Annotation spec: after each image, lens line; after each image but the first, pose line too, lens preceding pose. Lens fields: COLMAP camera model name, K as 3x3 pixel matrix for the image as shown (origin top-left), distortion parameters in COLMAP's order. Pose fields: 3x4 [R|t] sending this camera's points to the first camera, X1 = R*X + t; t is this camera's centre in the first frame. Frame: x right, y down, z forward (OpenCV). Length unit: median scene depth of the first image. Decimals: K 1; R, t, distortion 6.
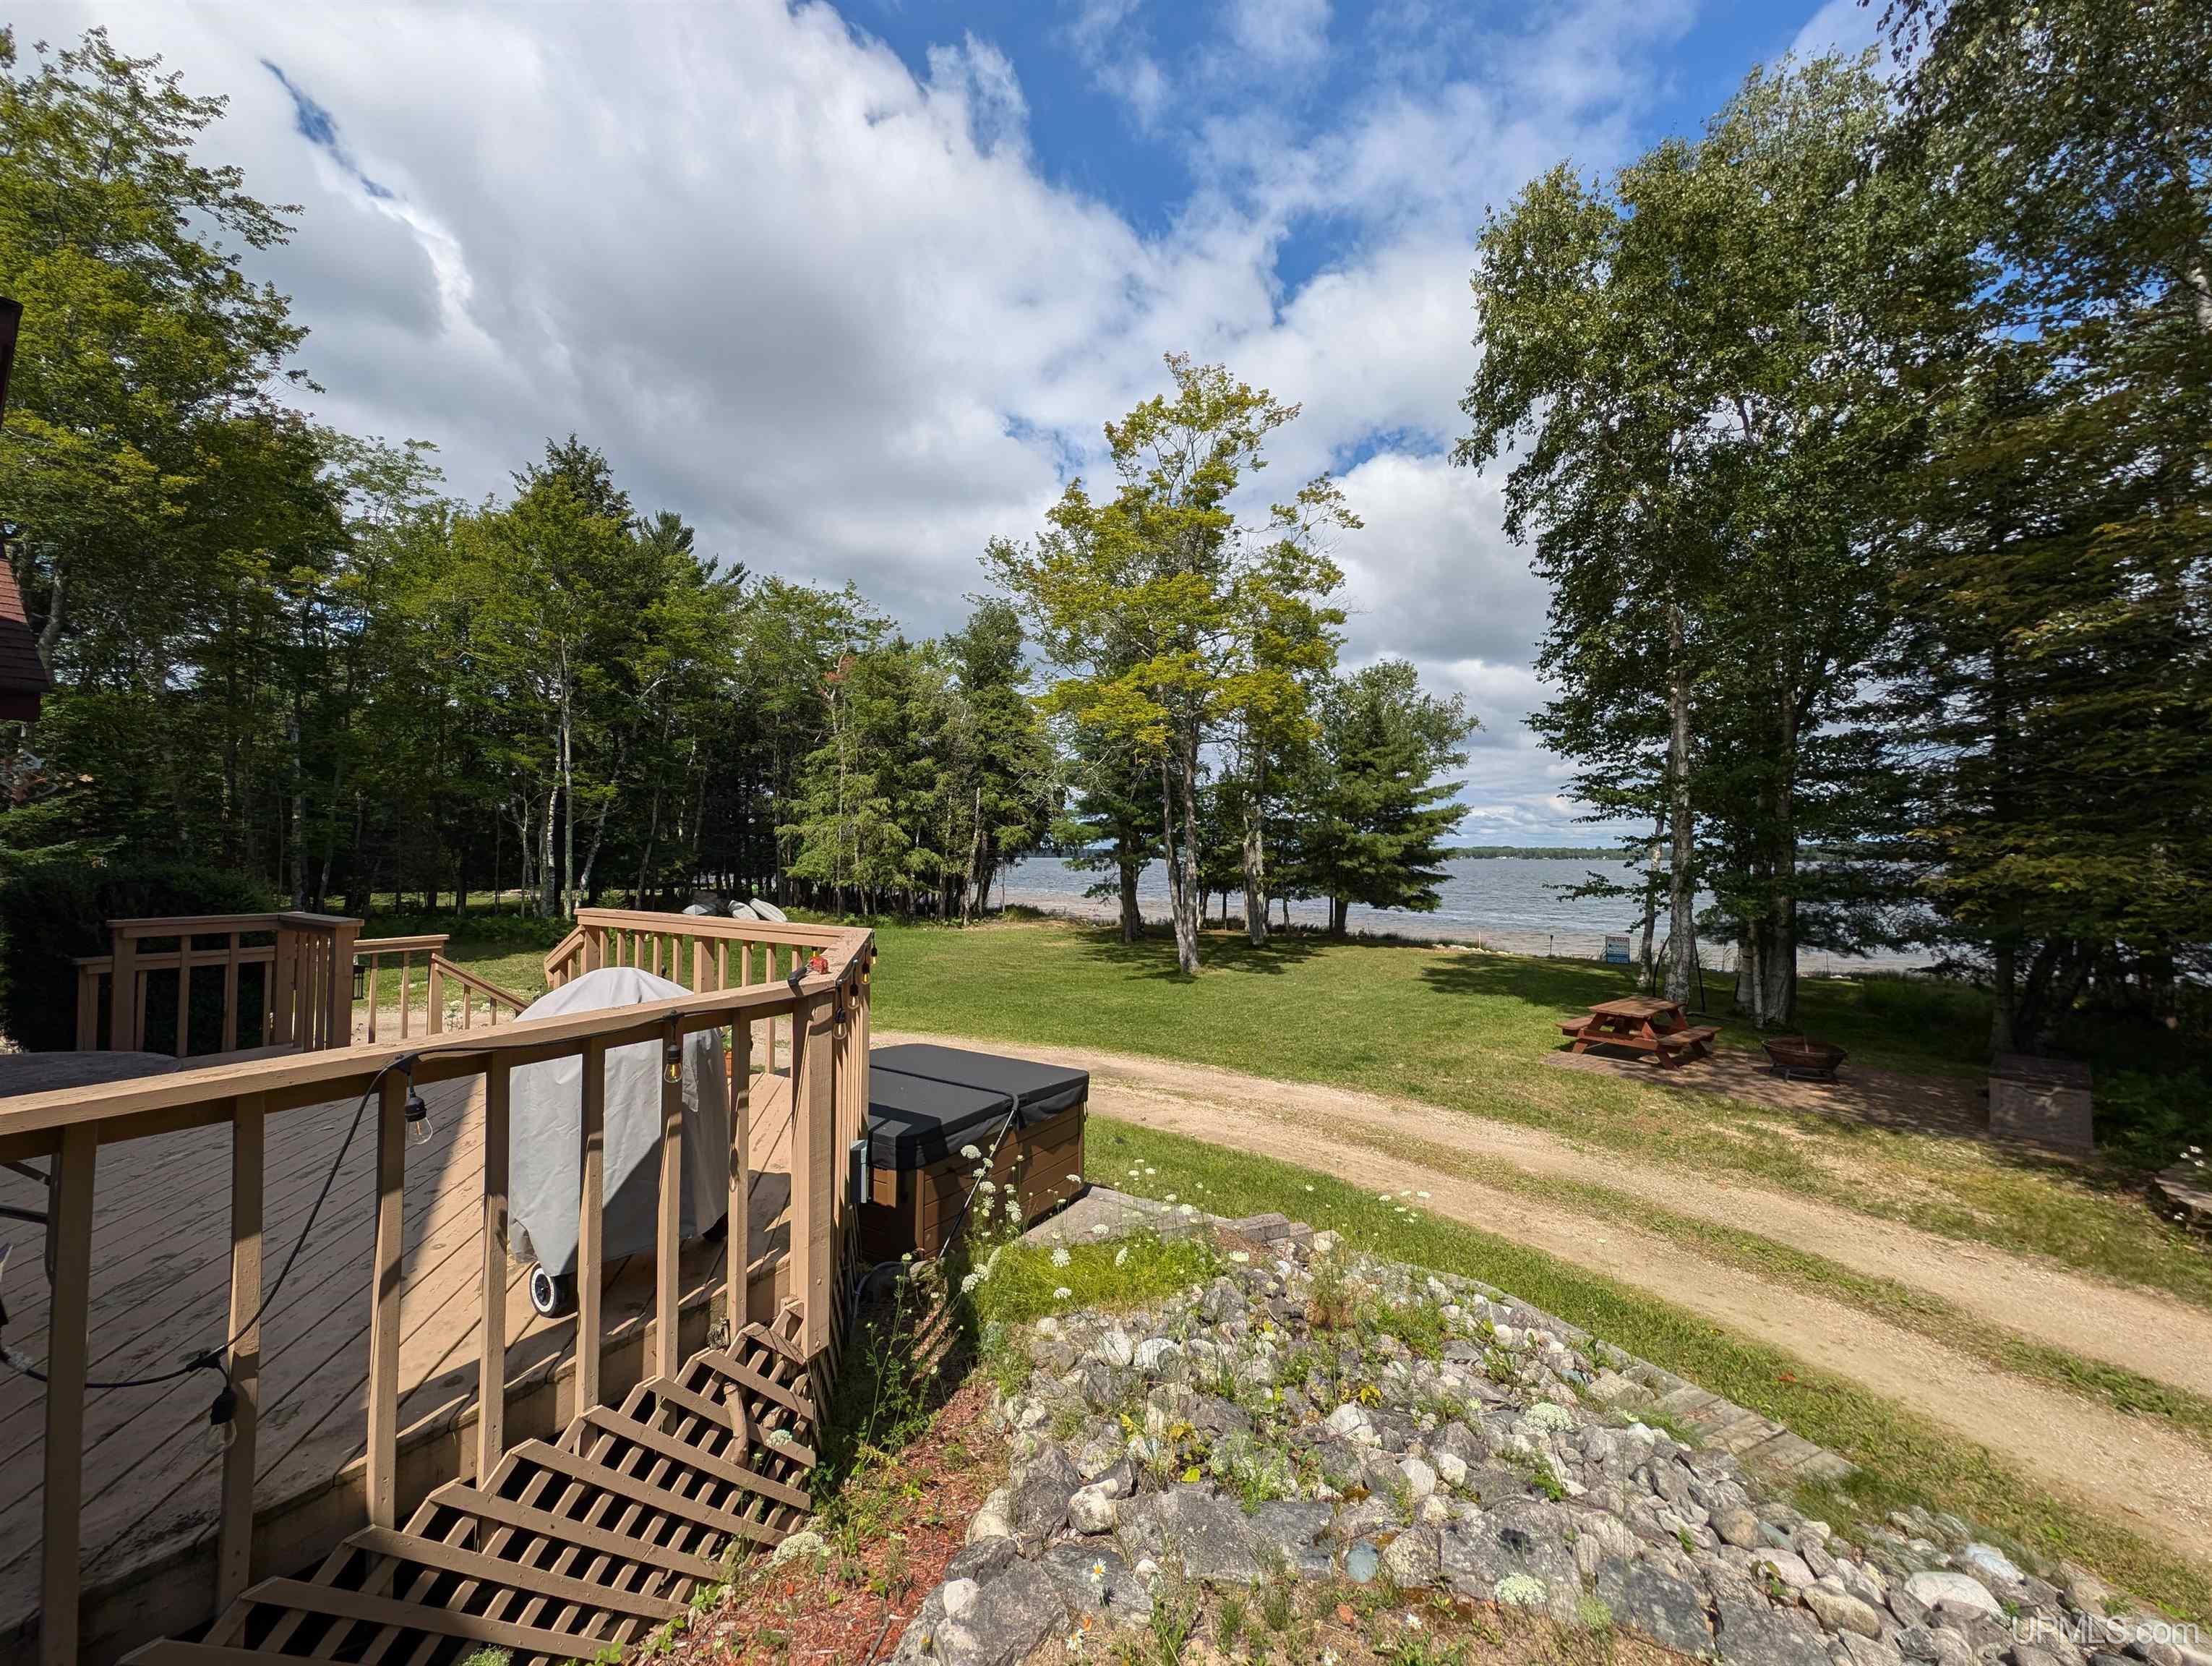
lens RADIAL K [[827.0, 0, 1116.8], [0, 827.0, 834.4], [0, 0, 1]] dist [0.000512, -0.002121]
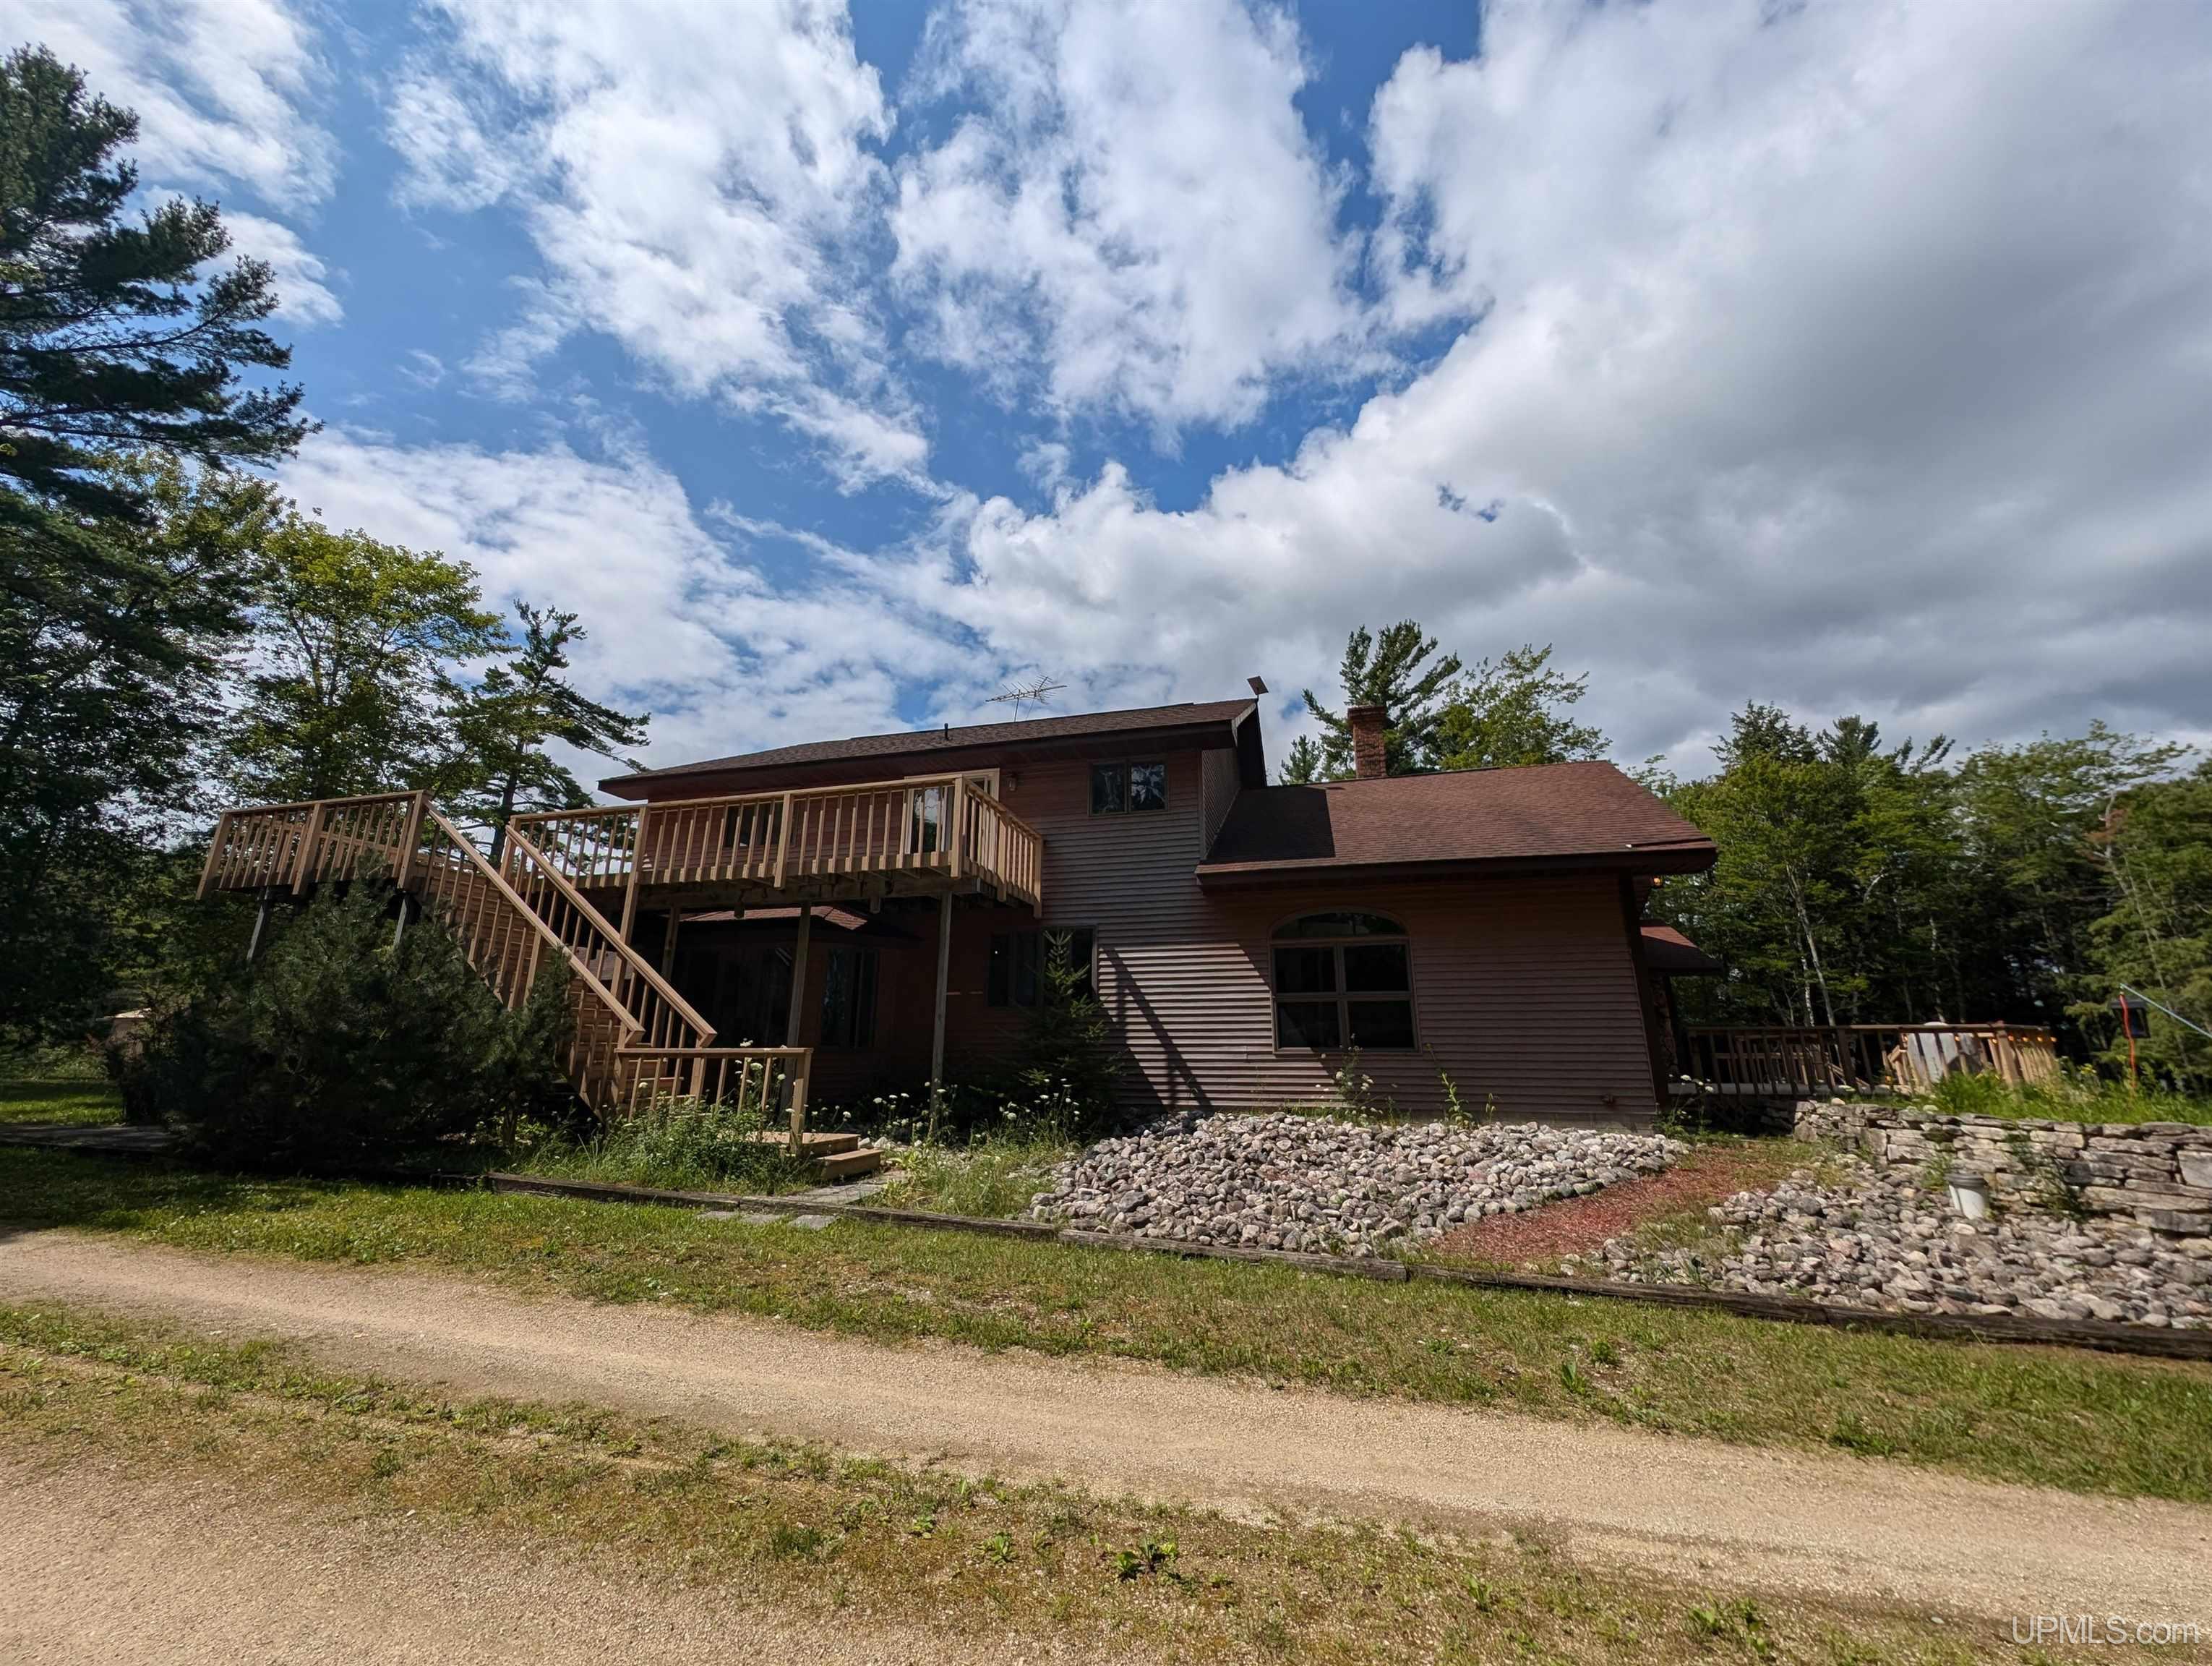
lens RADIAL K [[827.0, 0, 1096.3], [0, 827.0, 833.9], [0, 0, 1]] dist [0.000512, -0.002121]
pose [[0.297458, -0.248906, -0.921718, 0.183596], [0.021960, 0.966946, -0.254032, 0.016167], [0.954482, 0.055323, 0.293092, -0.358028]]
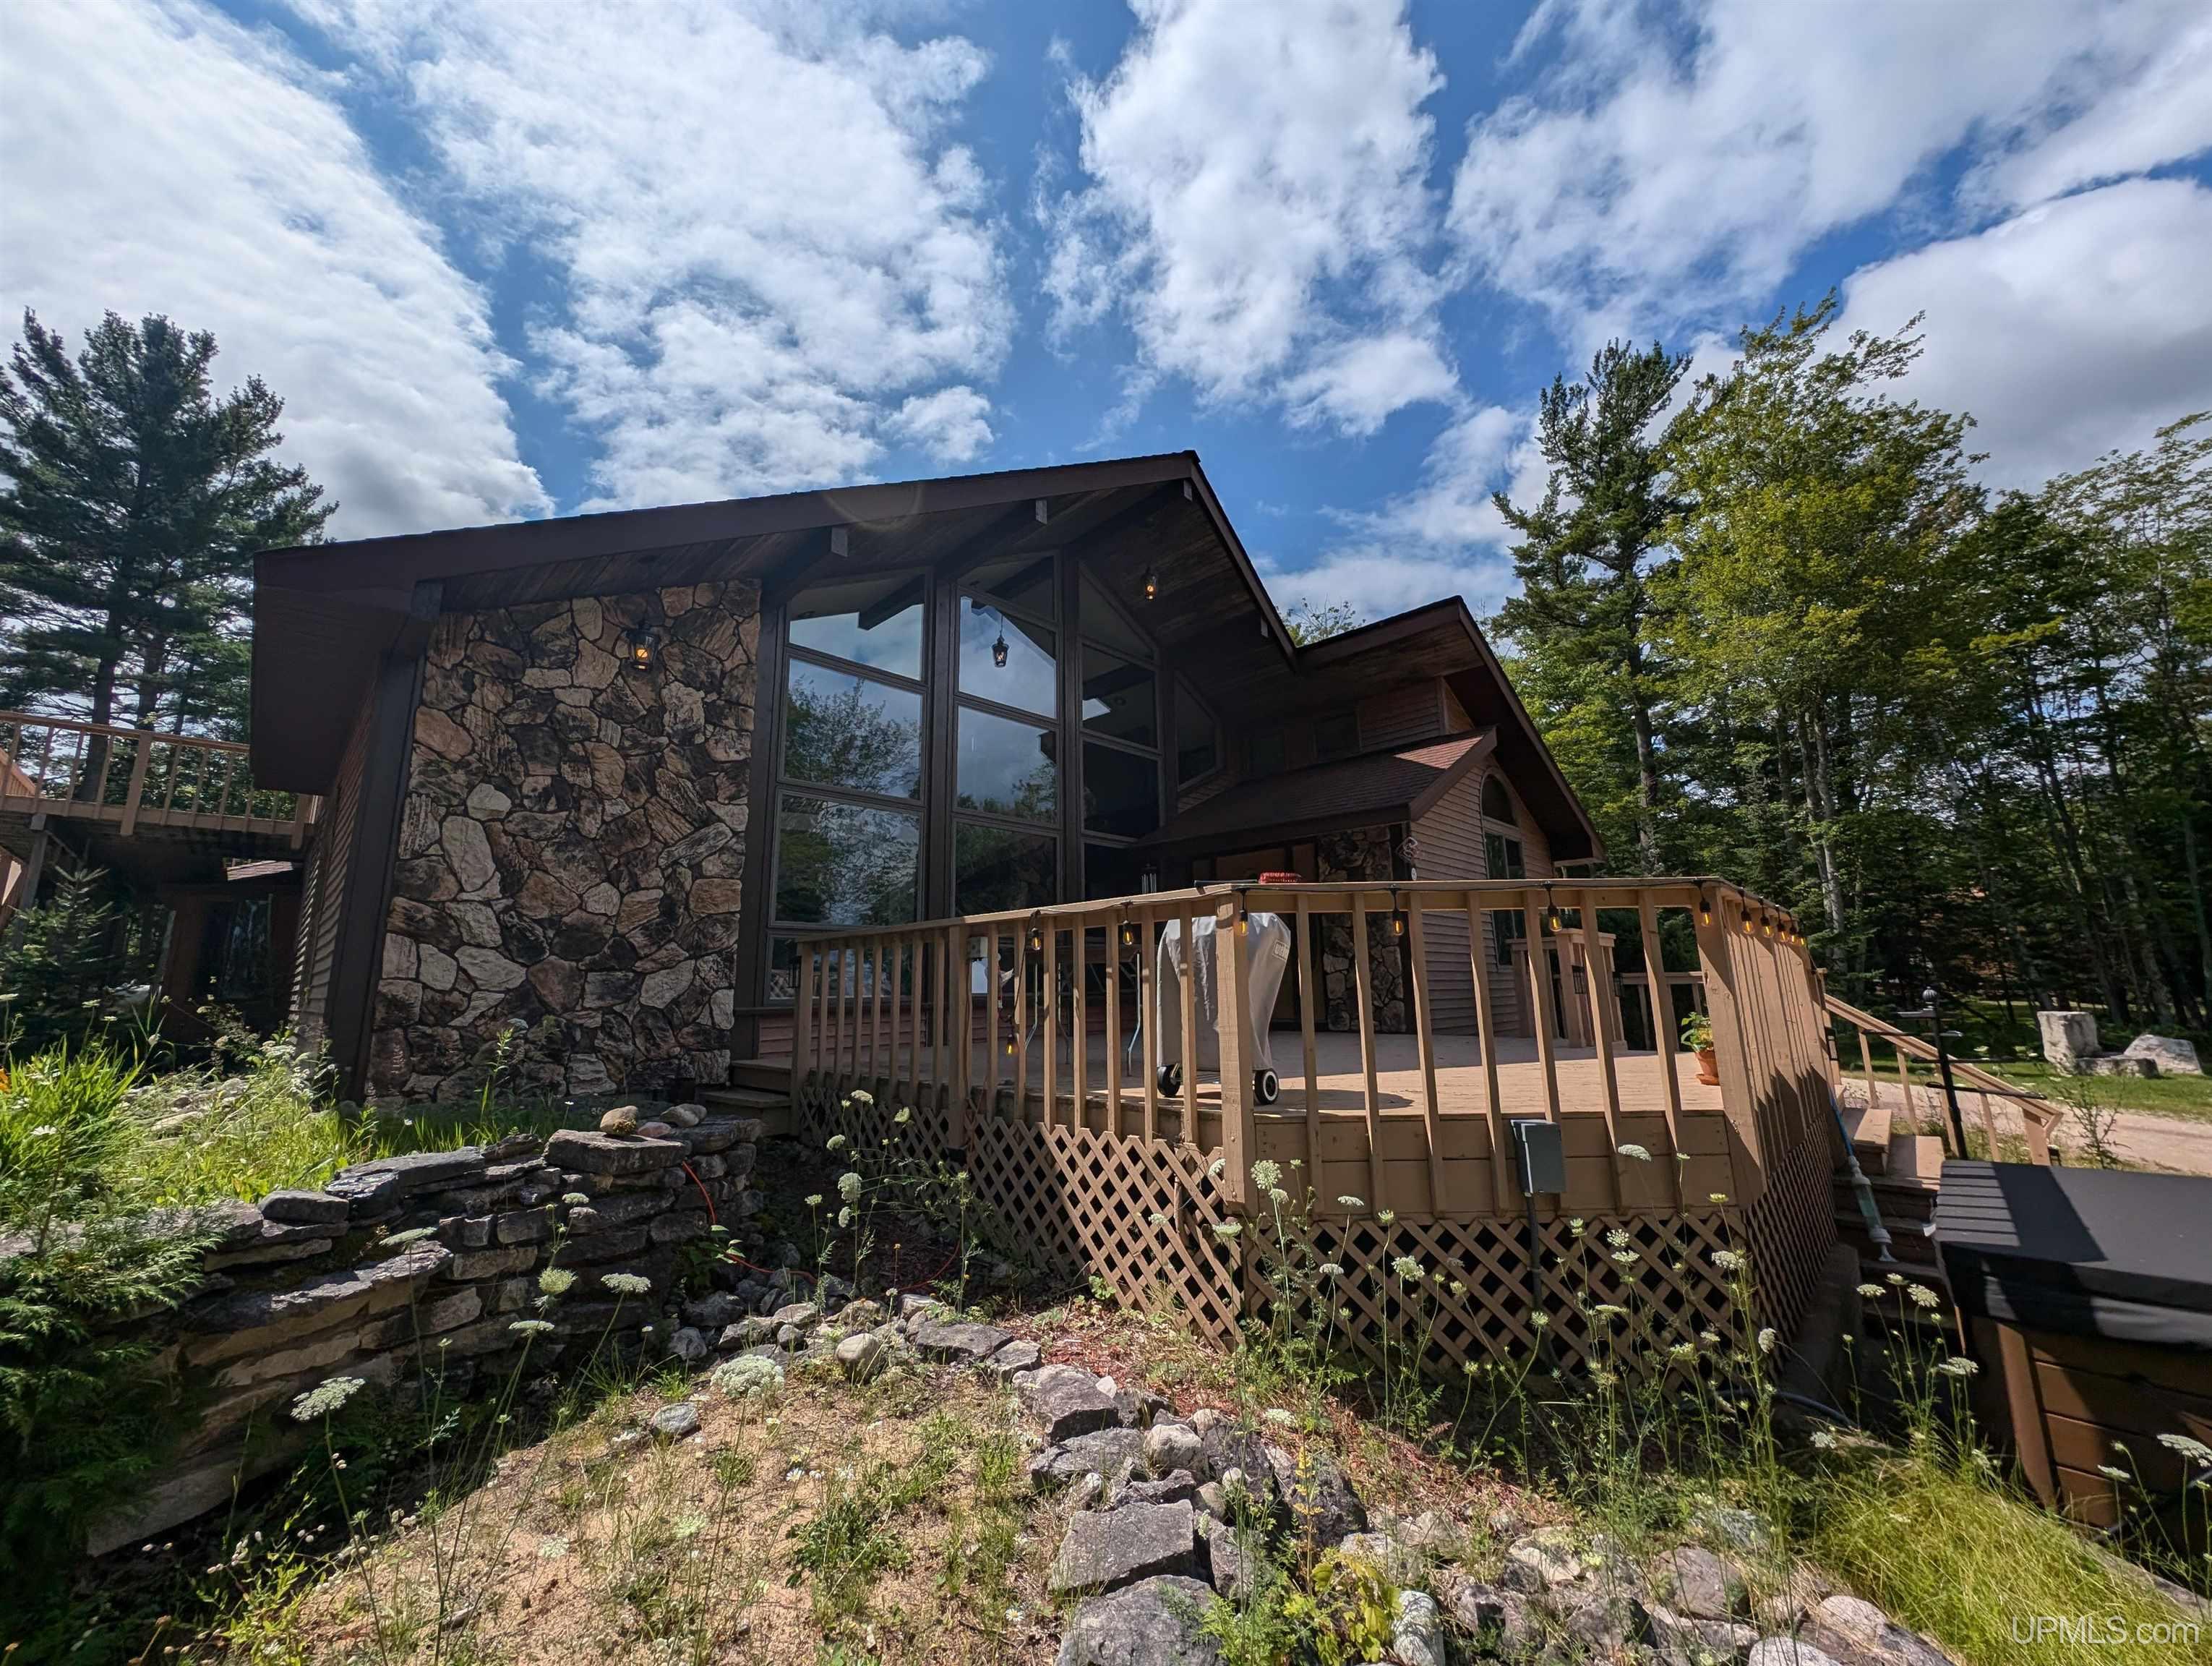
lens RADIAL K [[827.0, 0, 1101.8], [0, 827.0, 839.6], [0, 0, 1]] dist [0.000512, -0.002121]
pose [[-0.222097, -0.174367, -0.959307, 0.079629], [0.038985, 0.981505, -0.187427, 0.030563], [0.974245, -0.079026, -0.211192, 0.100971]]
